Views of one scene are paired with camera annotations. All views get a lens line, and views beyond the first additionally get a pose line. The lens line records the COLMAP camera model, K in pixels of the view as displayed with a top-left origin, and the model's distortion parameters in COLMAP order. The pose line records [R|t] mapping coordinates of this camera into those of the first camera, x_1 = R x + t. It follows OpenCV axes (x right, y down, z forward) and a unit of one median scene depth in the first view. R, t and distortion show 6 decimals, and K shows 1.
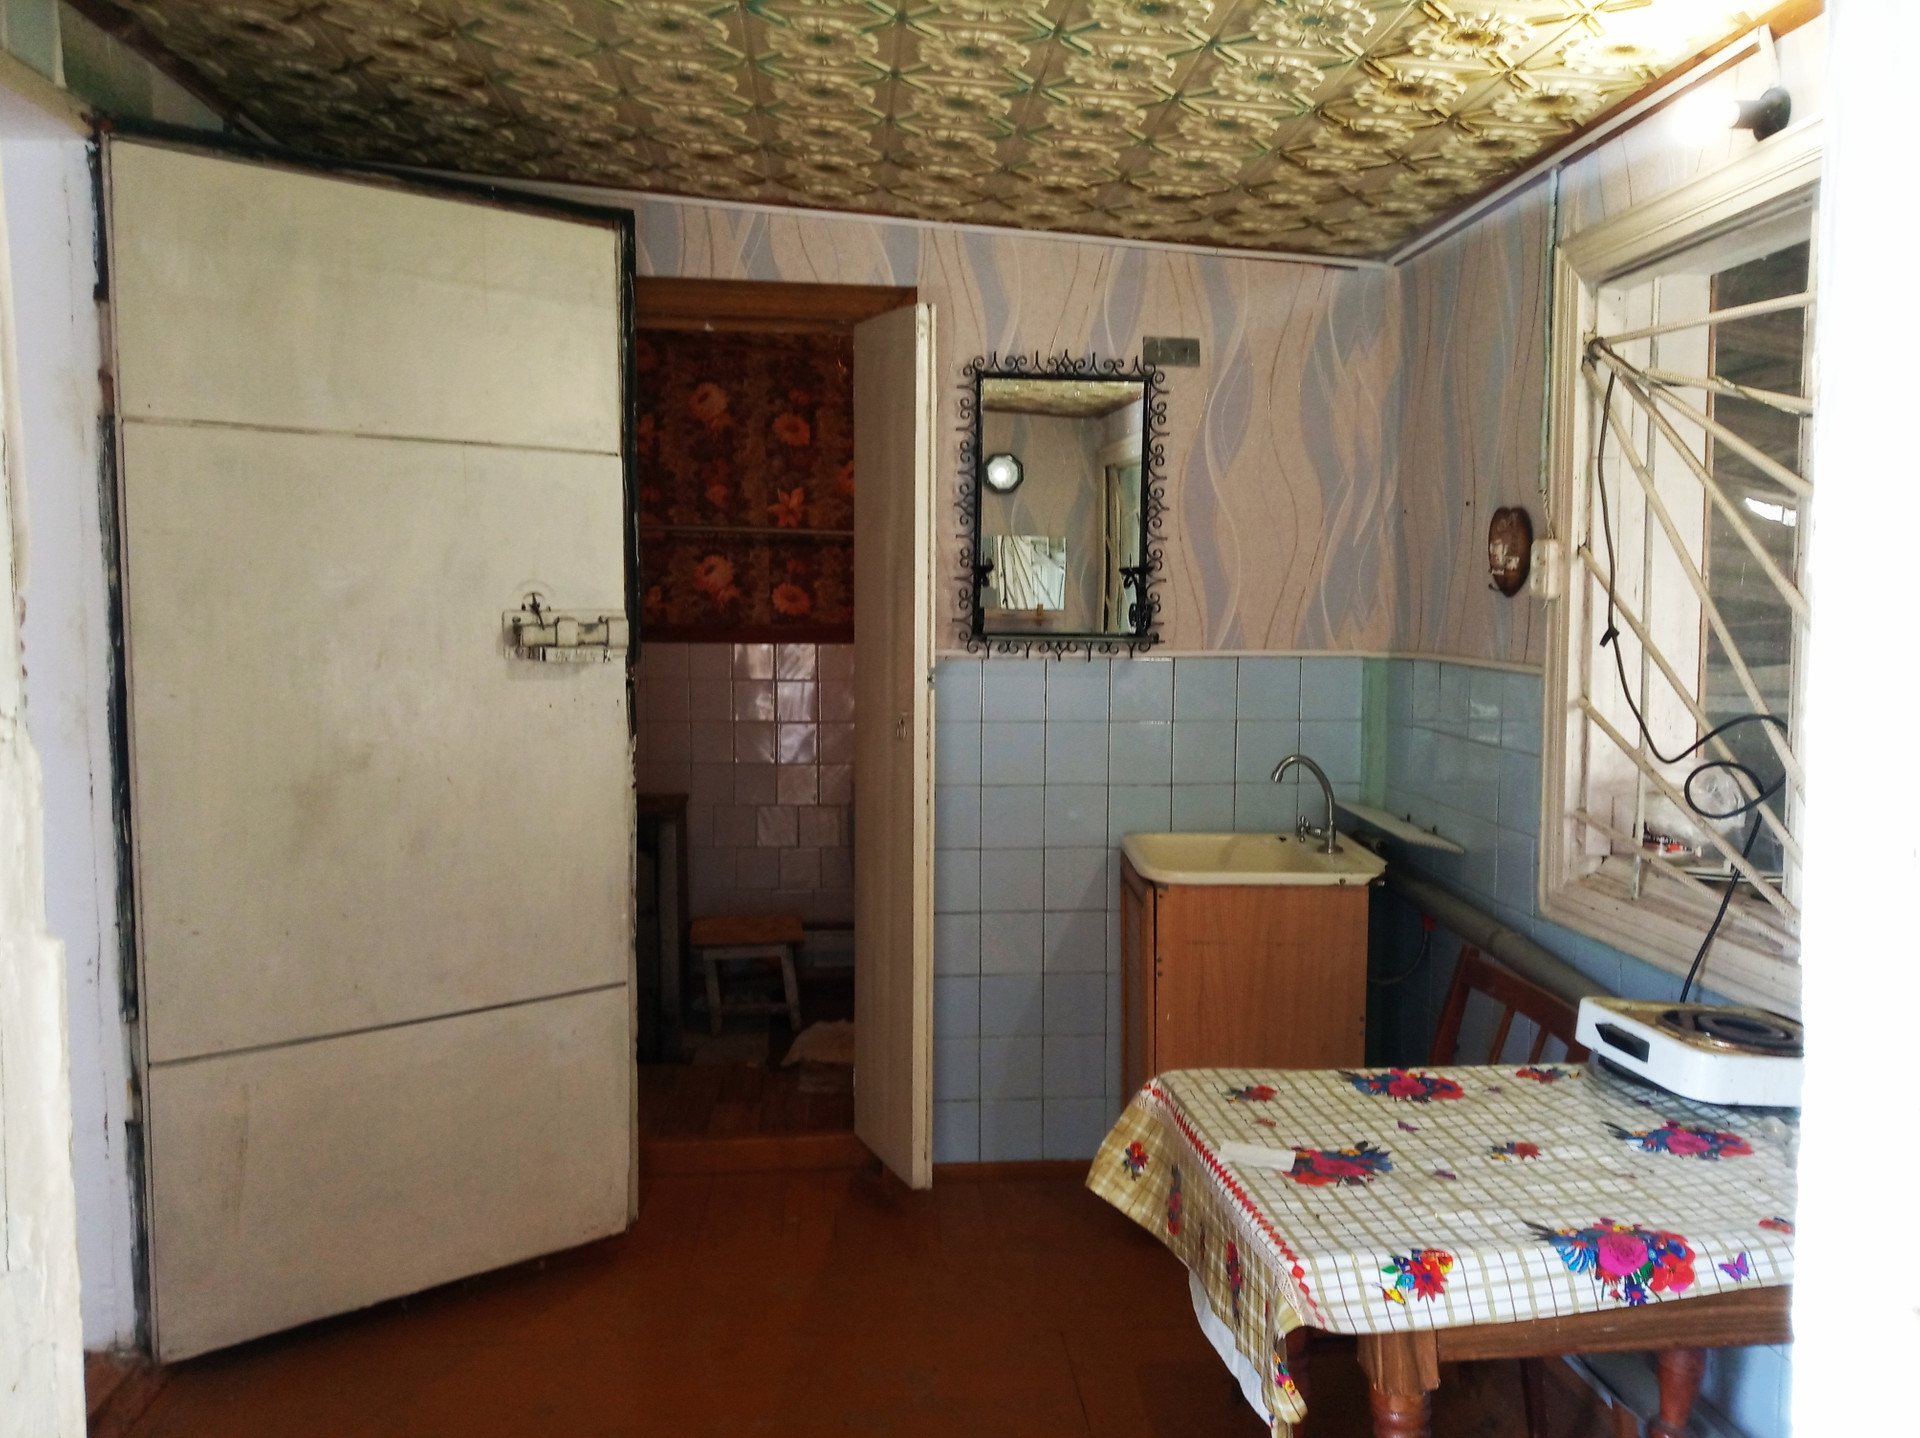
lens RADIAL K [[1512.1, 0, 960.0], [0, 1512.1, 719.0], [0, 0, 1]] dist [0.002522, -0.003386]
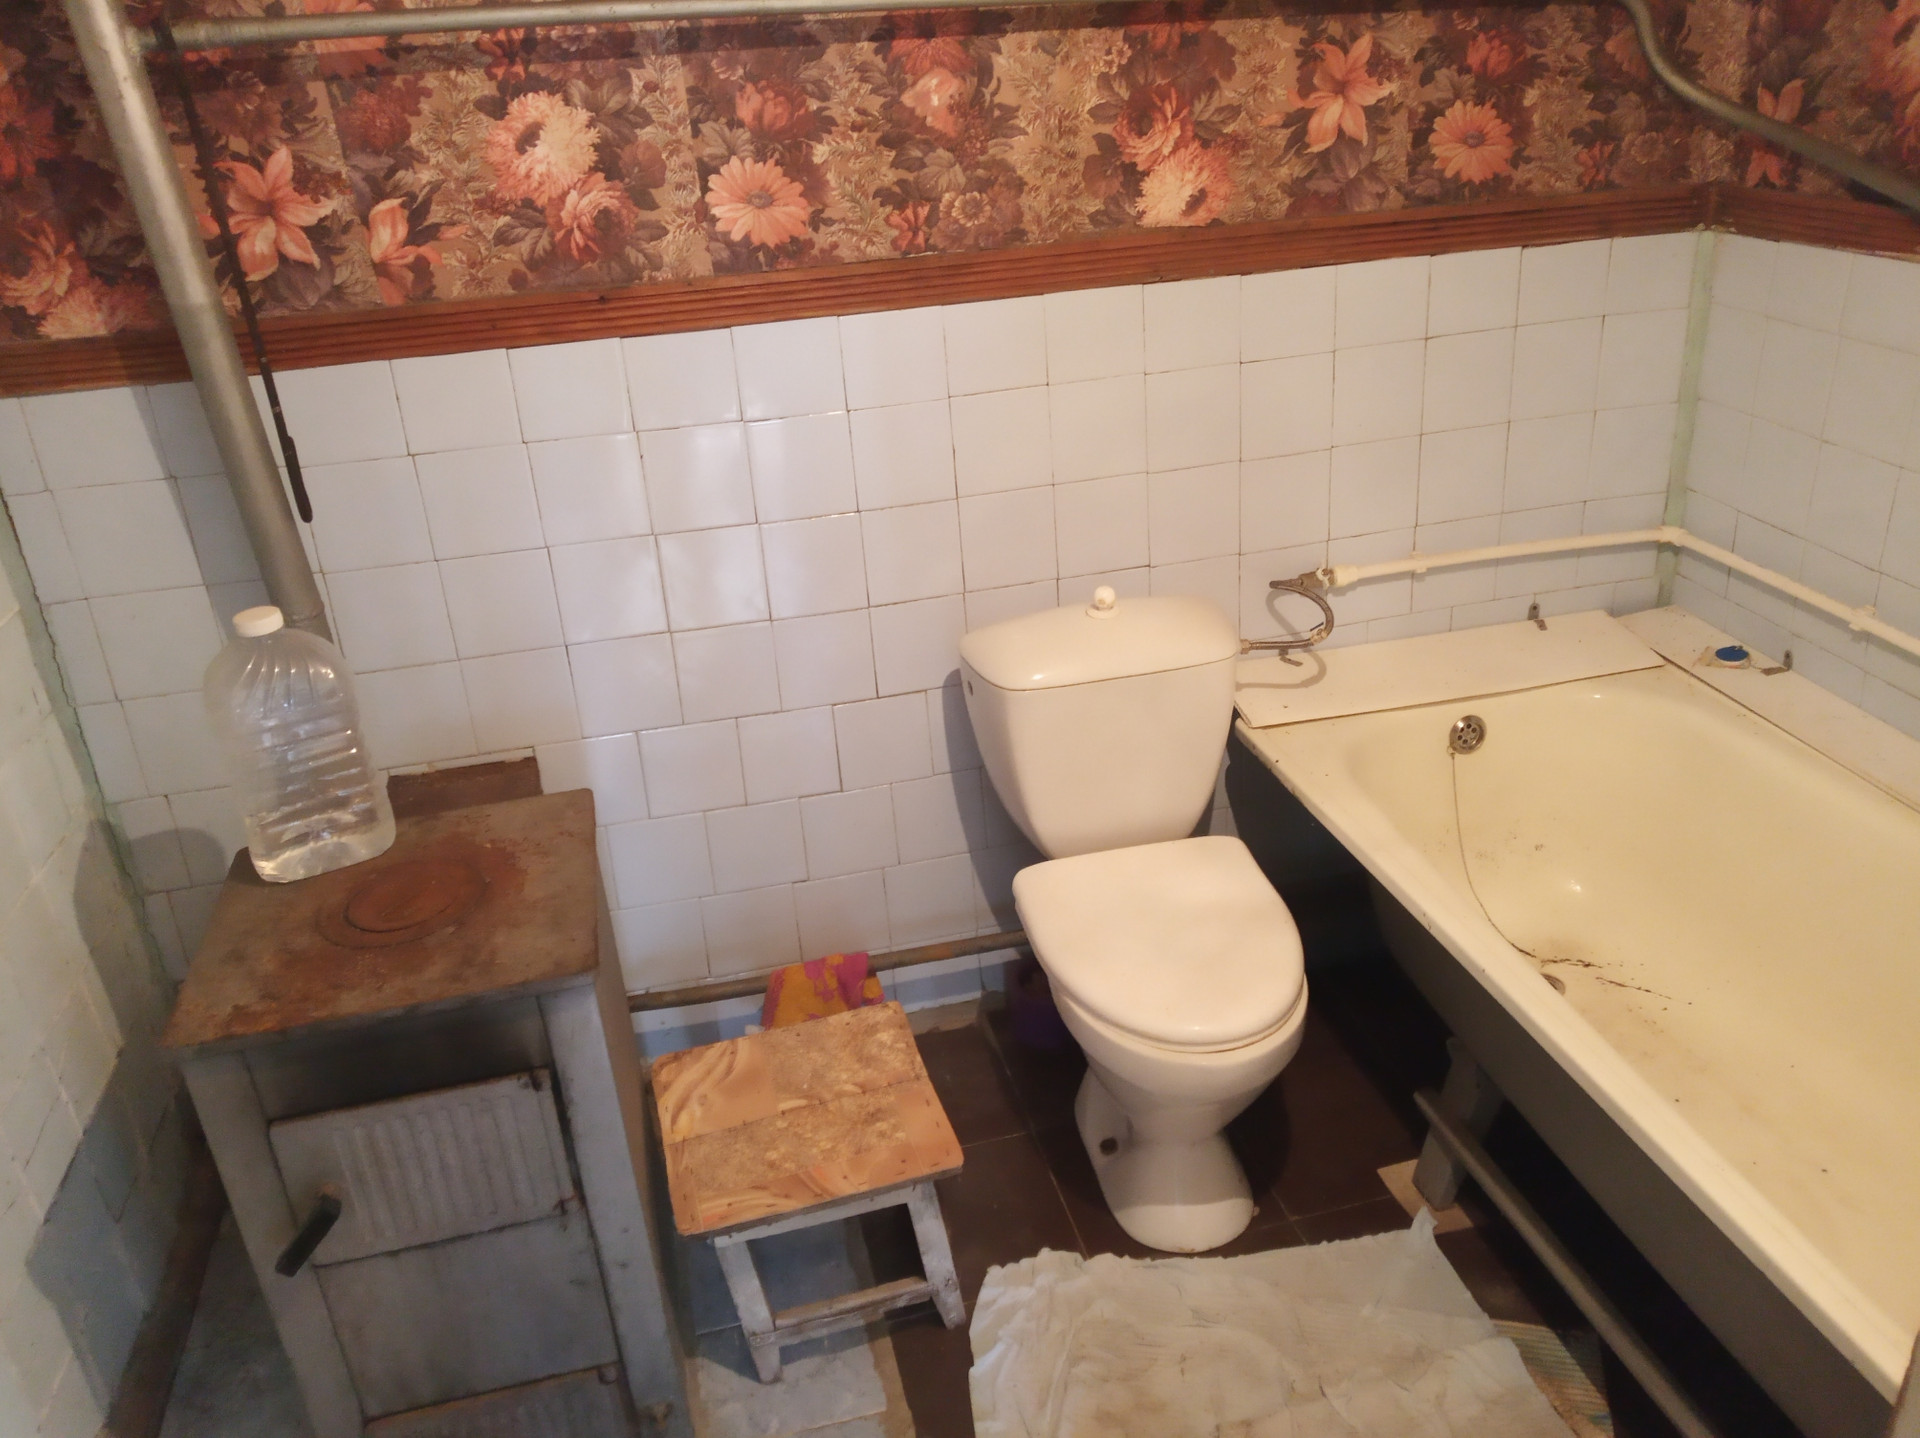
lens RADIAL K [[1512.1, 0, 960.0], [0, 1512.1, 719.0], [0, 0, 1]] dist [0.002522, -0.003386]
pose [[0.987766, -0.114446, 0.105930, -0.117256], [0.065849, 0.921843, 0.381928, -0.101496], [-0.141360, -0.370280, 0.918101, 0.598504]]
